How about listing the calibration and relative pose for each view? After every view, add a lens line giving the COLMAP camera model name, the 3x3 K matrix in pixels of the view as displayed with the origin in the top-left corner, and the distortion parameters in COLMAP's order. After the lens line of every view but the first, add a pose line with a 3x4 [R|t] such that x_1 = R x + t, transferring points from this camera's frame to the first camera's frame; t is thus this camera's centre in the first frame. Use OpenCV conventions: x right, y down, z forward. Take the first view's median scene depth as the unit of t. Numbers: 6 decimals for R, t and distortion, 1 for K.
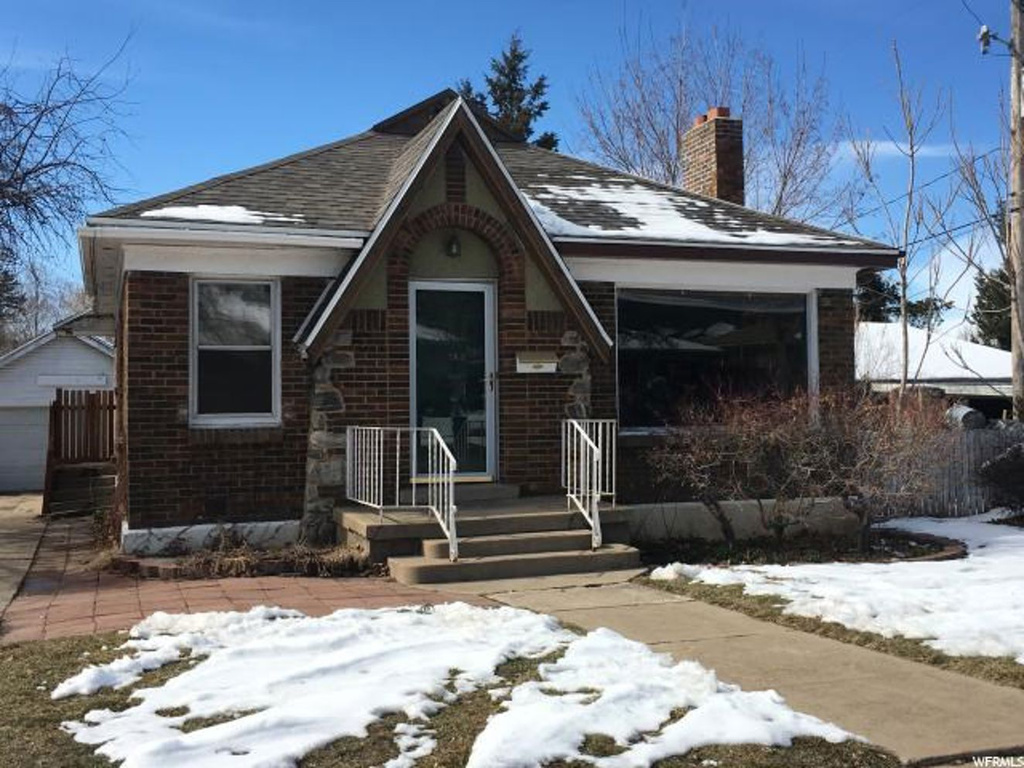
lens RADIAL K [[1170.0, 0, 512.1], [0, 1170.0, 384.5], [0, 0, 1]] dist [0.029687, 0.000000]
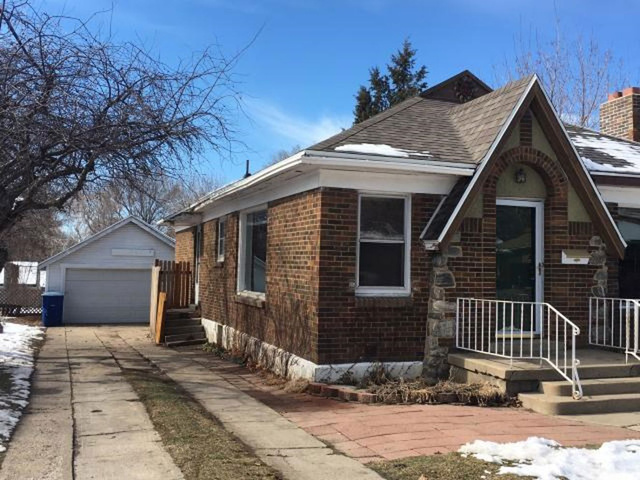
lens RADIAL K [[731.2, 0, 319.7], [0, 731.2, 239.5], [0, 0, 1]] dist [0.029687, 0.000000]
pose [[0.999402, 0.030458, -0.016394, -0.295583], [-0.030881, 0.999180, -0.026188, -0.007190], [0.015583, 0.026678, 0.999523, 0.086851]]
